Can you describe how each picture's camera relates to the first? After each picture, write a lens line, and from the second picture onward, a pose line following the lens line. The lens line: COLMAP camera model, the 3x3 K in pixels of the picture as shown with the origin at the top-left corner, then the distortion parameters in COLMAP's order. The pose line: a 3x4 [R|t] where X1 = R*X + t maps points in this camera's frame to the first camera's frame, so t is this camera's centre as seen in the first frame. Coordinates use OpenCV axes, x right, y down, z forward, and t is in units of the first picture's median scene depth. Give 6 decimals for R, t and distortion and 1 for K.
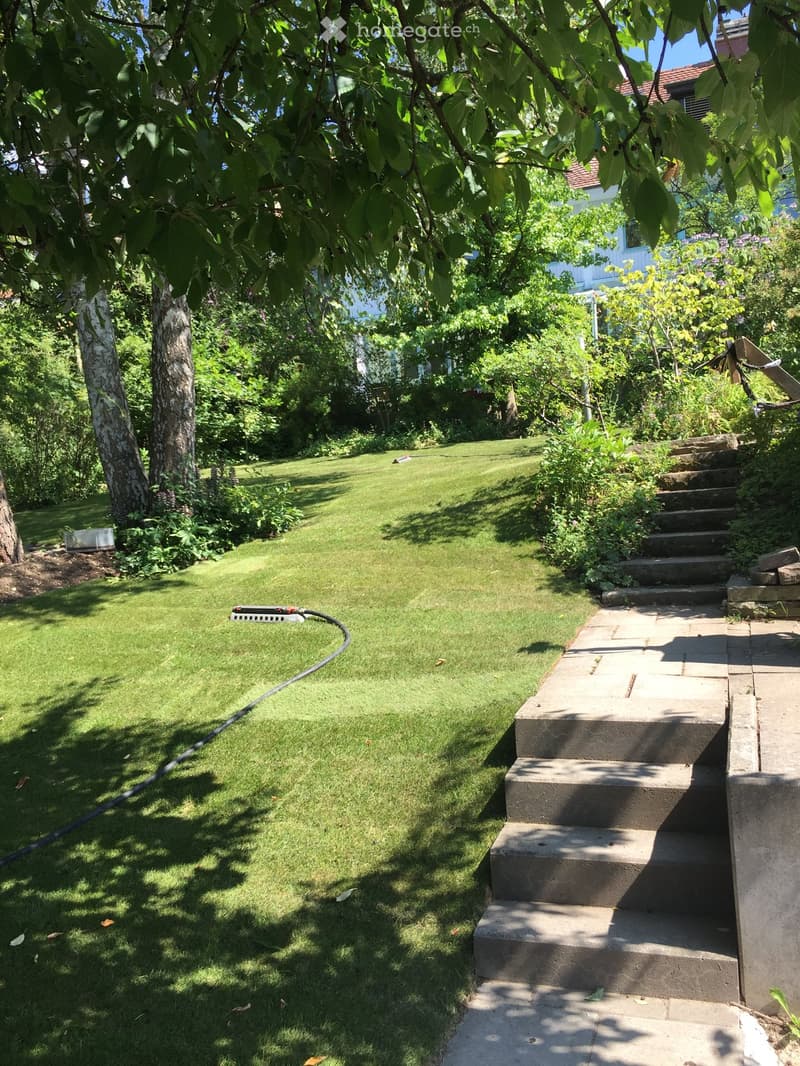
lens RADIAL K [[915.0, 0, 404.8], [0, 915.0, 526.3], [0, 0, 1]] dist [0.053090, -0.006053]
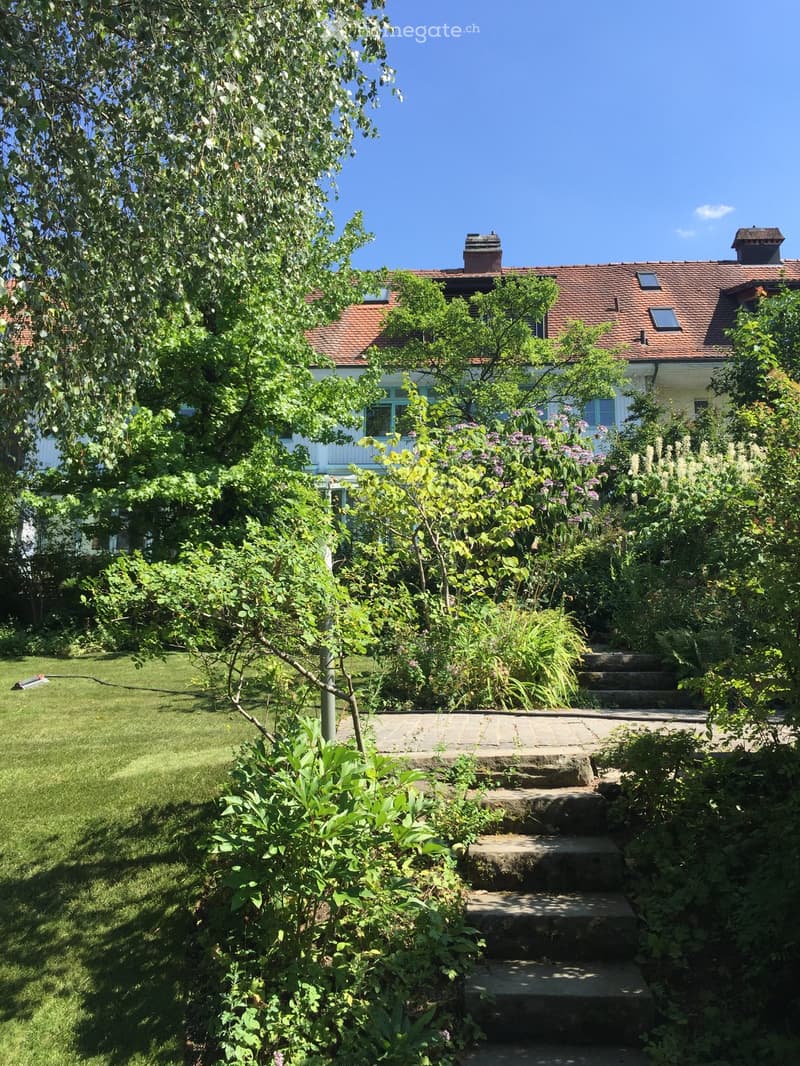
lens RADIAL K [[915.0, 0, 399.6], [0, 915.0, 528.1], [0, 0, 1]] dist [0.053090, -0.006053]
pose [[0.952329, 0.115386, 0.282410, 0.043648], [-0.060101, 0.978532, -0.197137, -0.059511], [-0.299094, 0.170766, 0.938819, 0.257801]]
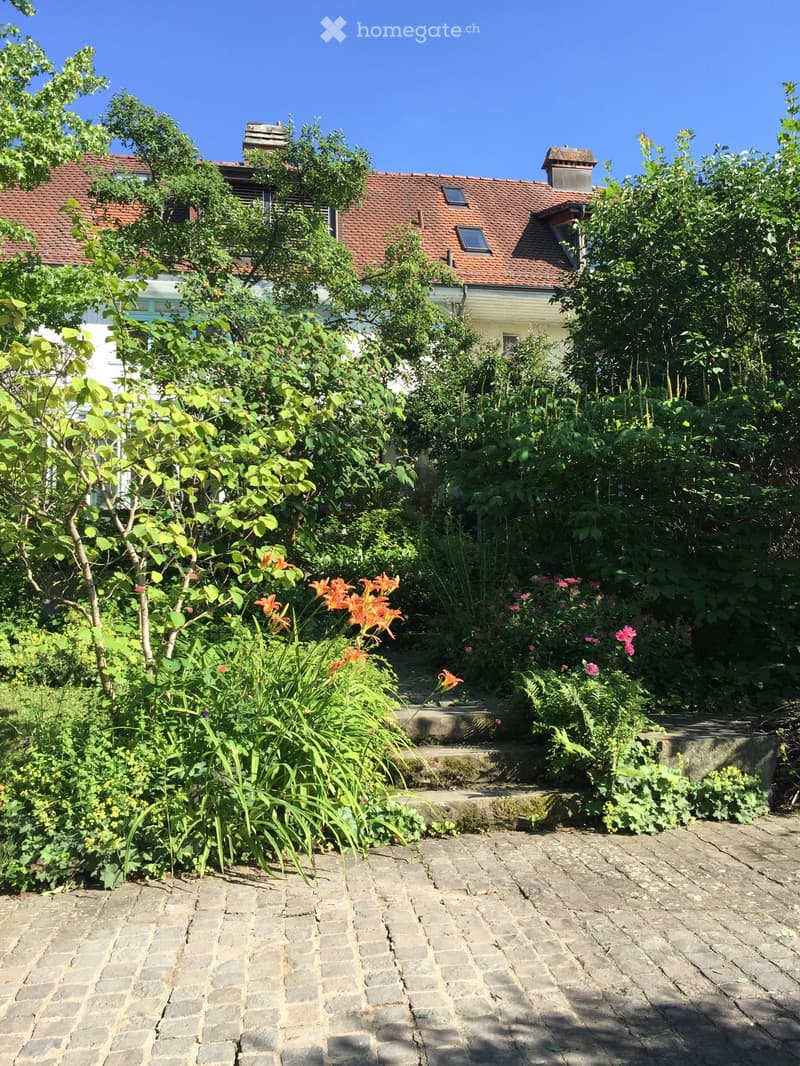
lens RADIAL K [[915.0, 0, 399.5], [0, 915.0, 532.1], [0, 0, 1]] dist [0.053090, -0.006053]
pose [[0.859533, 0.106489, 0.499863, 0.143161], [-0.040547, 0.989178, -0.141010, -0.116807], [-0.509469, 0.100935, 0.854549, 0.463426]]
